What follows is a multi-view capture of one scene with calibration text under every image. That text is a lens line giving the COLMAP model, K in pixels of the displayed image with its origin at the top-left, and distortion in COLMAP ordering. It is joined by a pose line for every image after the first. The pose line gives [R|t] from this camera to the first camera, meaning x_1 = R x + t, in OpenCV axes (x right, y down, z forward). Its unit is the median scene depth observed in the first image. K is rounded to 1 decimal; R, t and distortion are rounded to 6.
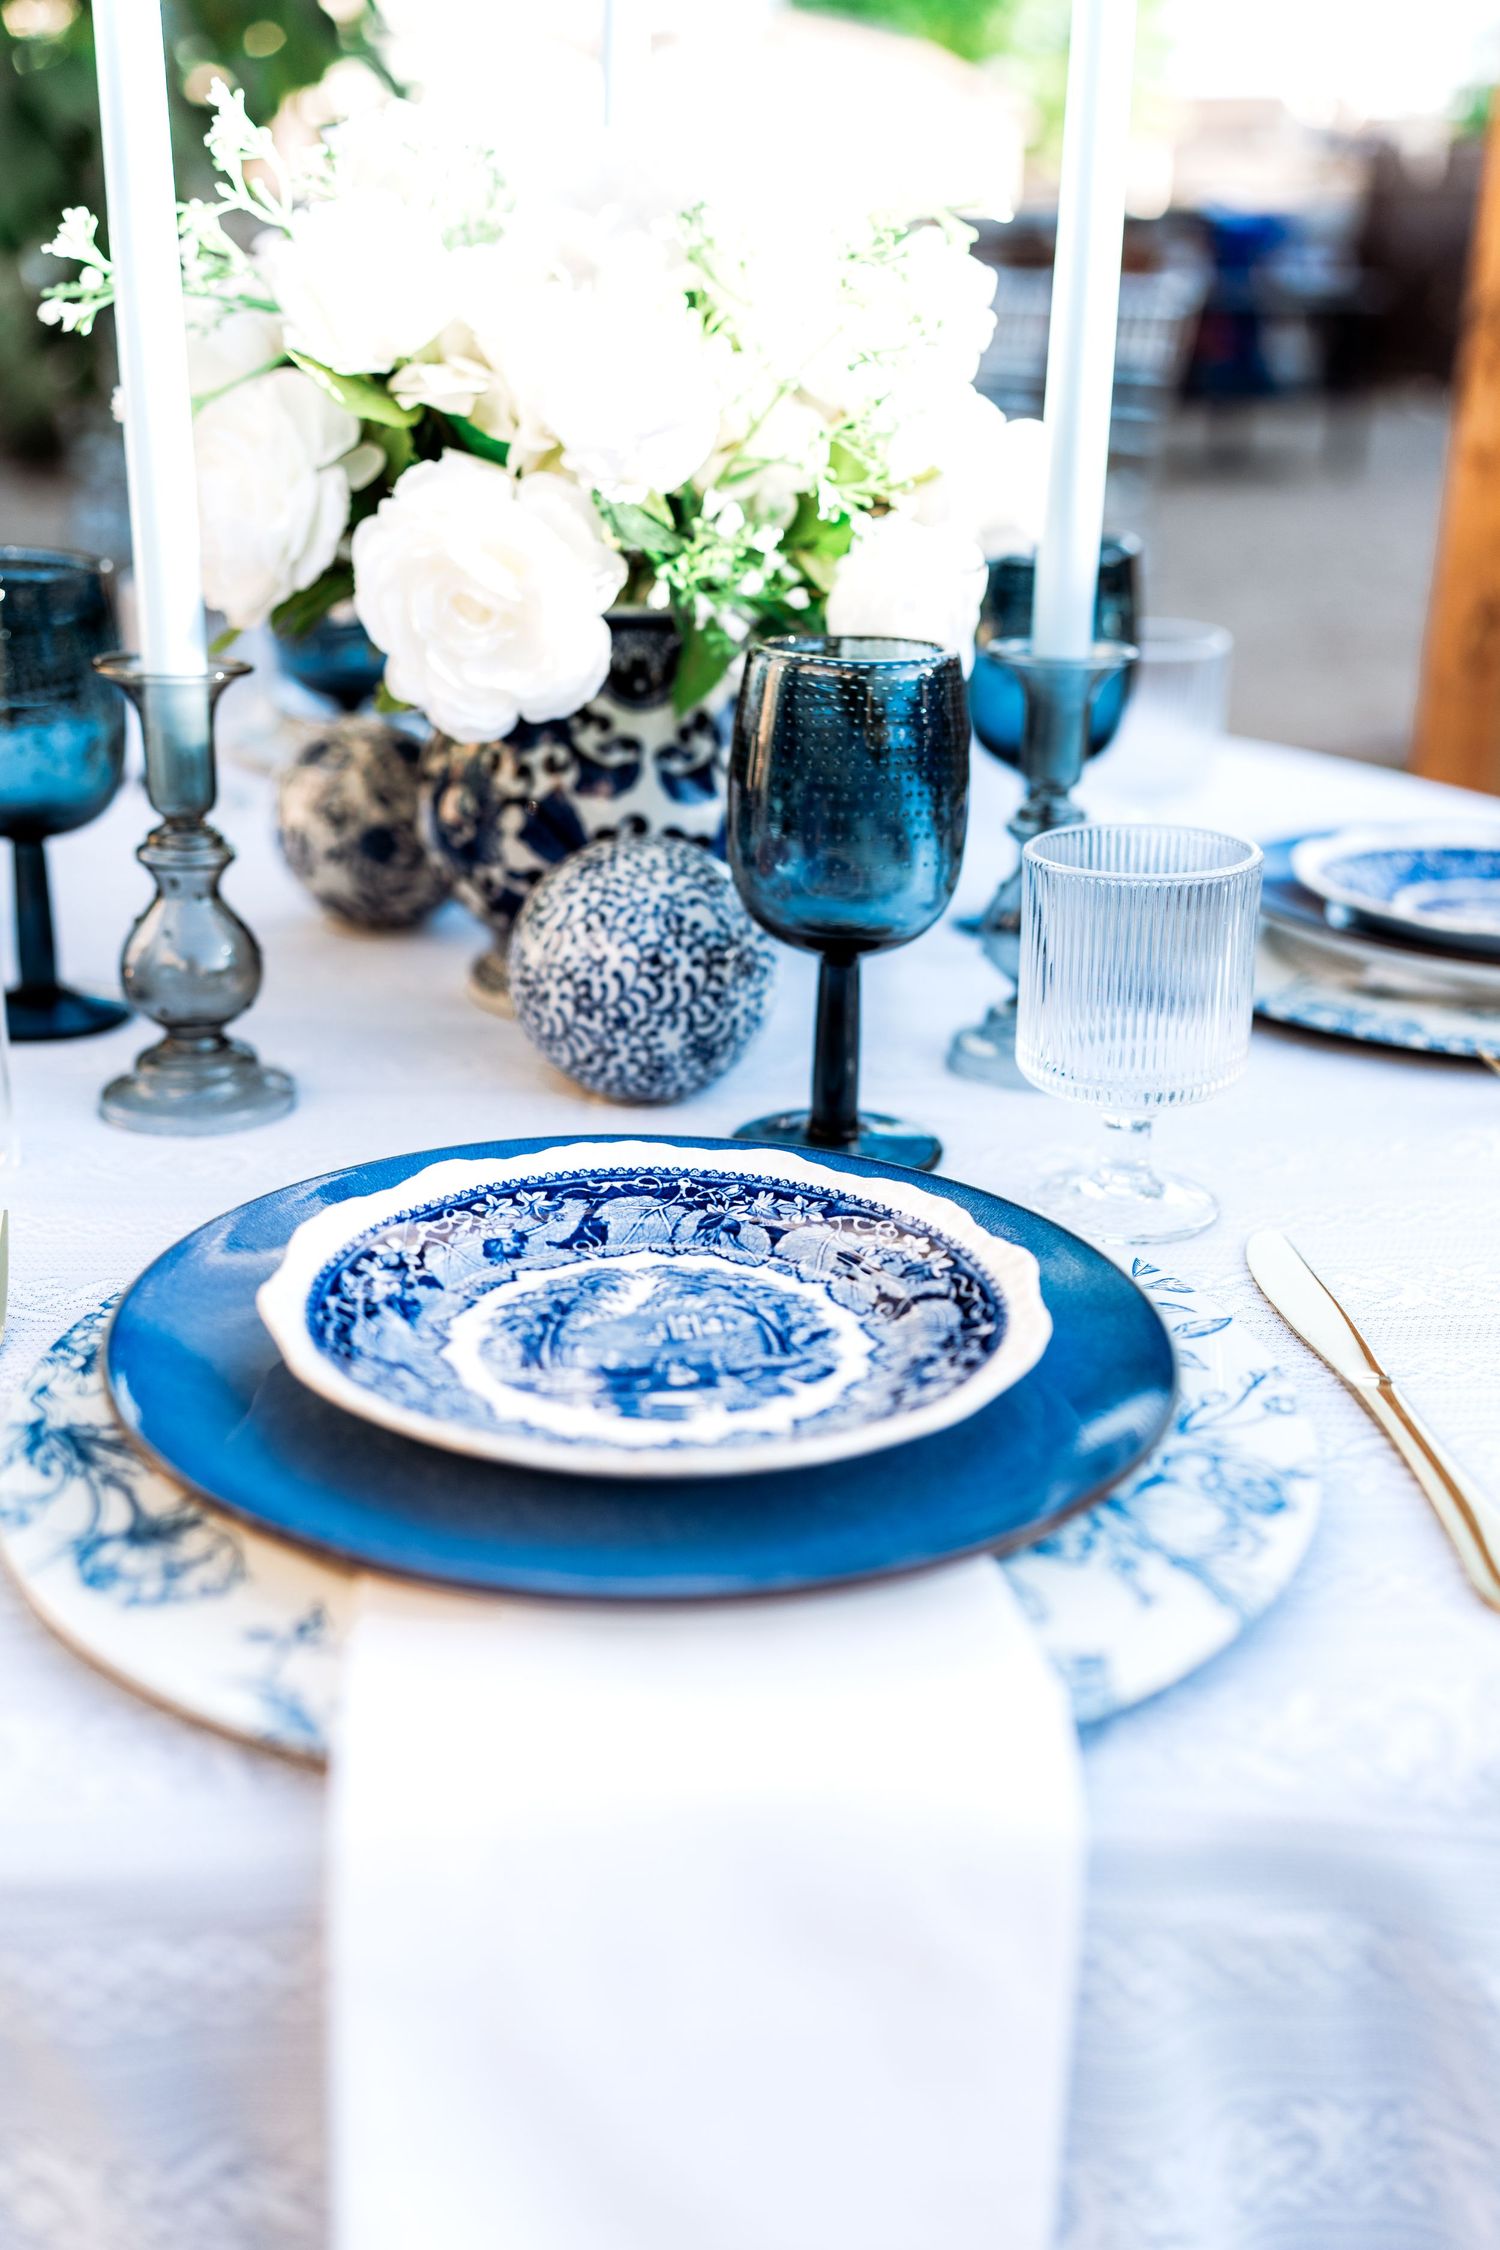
lens RADIAL K [[2169.1, 0, 736.3], [0, 2169.1, 1128.2], [0, 0, 1]] dist [0.066382, -0.030465]
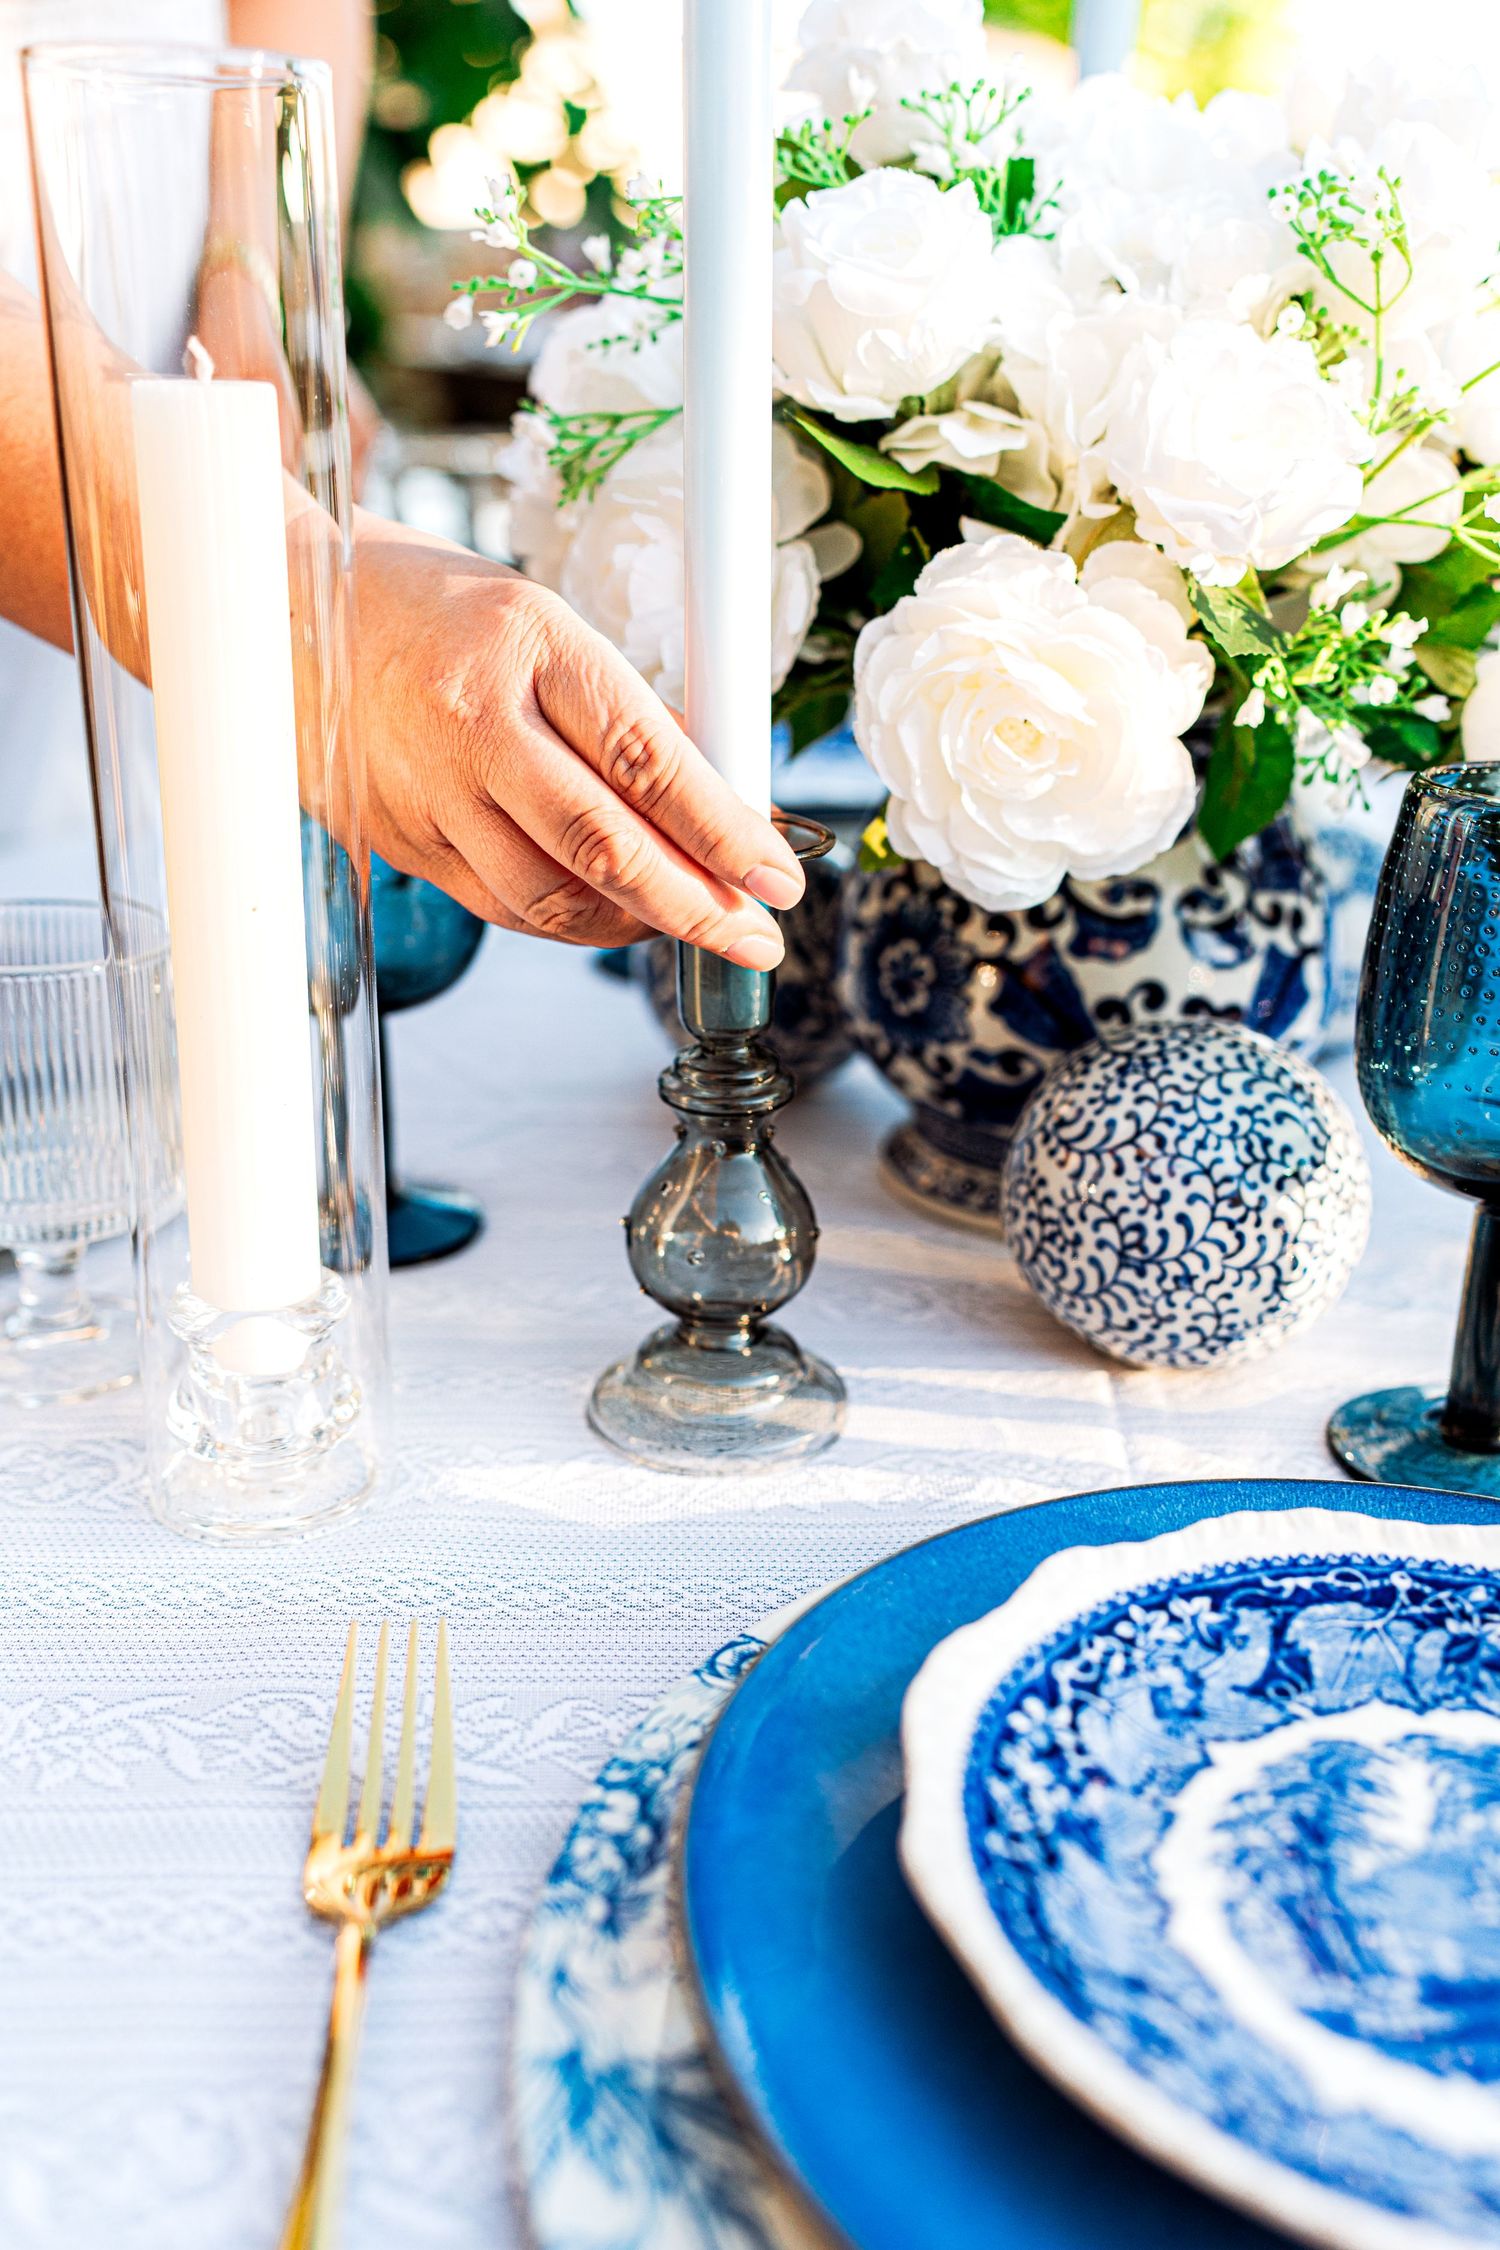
lens RADIAL K [[2199.0, 0, 724.2], [0, 2199.0, 1088.9], [0, 0, 1]] dist [0.081616, -0.004110]
pose [[0.998614, 0.003387, -0.052532, -0.176534], [-0.004756, 0.999652, -0.025961, -0.097399], [0.052426, 0.026175, 0.998282, 0.247047]]
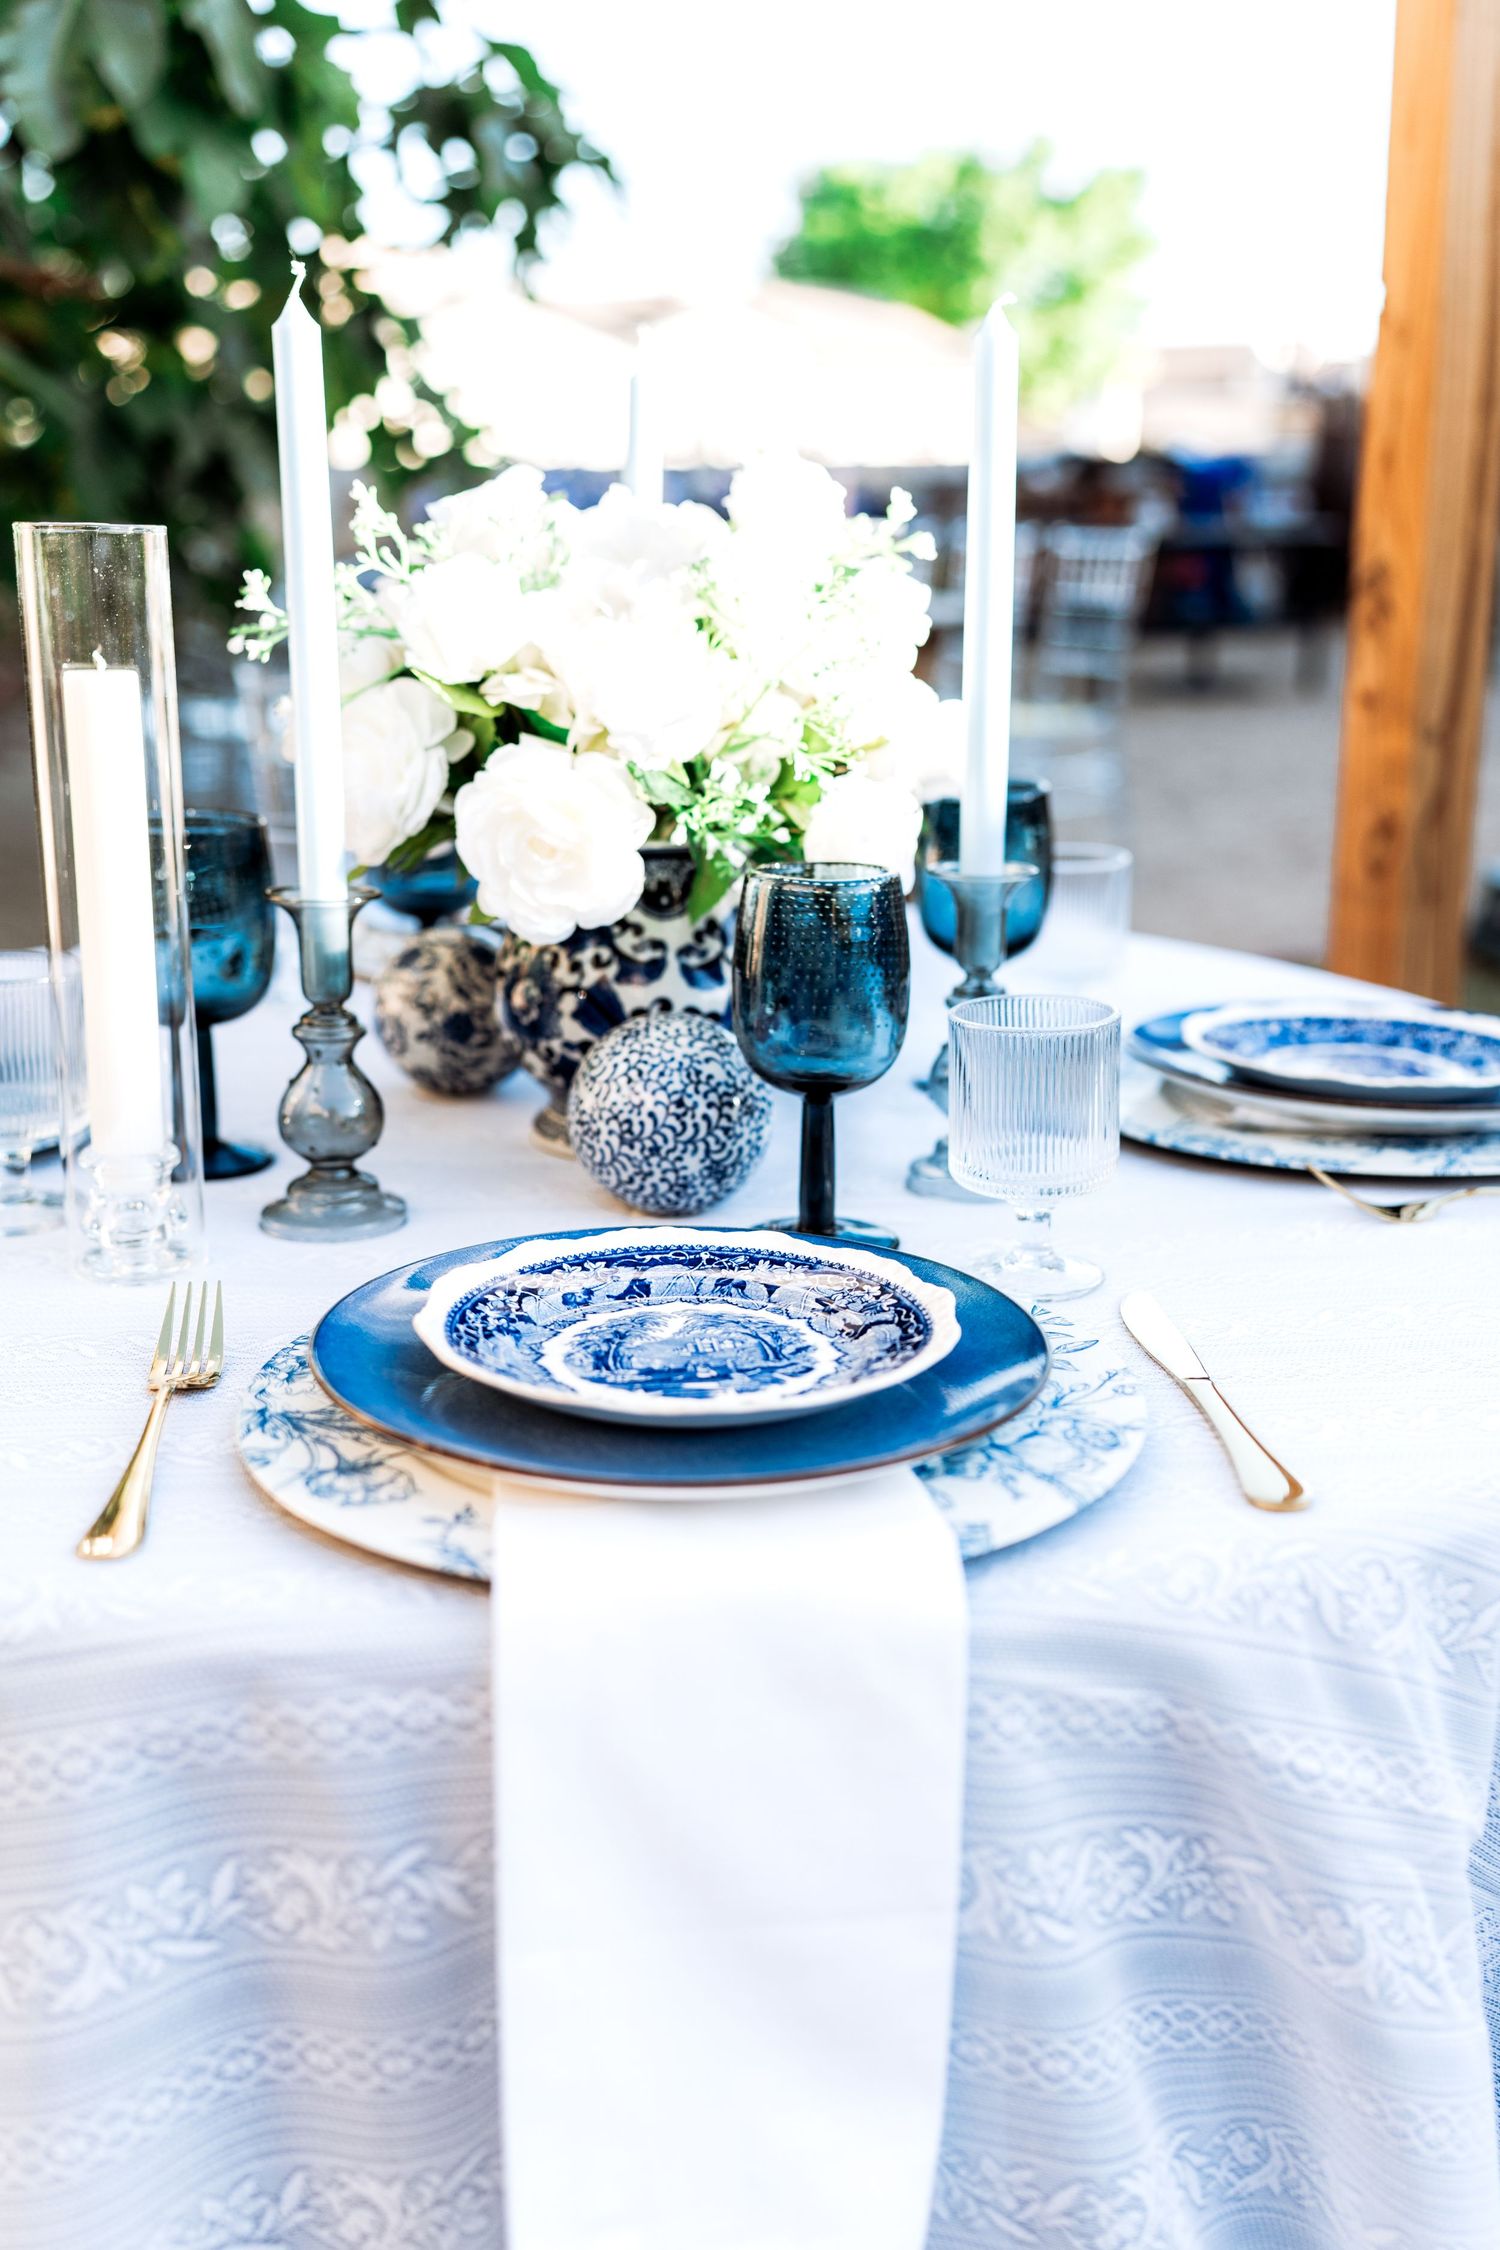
lens RADIAL K [[2169.1, 0, 736.3], [0, 2169.1, 1128.2], [0, 0, 1]] dist [0.066382, -0.030465]
pose [[0.999835, -0.017410, -0.005272, 0.004075], [0.016831, 0.995342, -0.094932, 0.066691], [0.006901, 0.094827, 0.995470, -0.333177]]
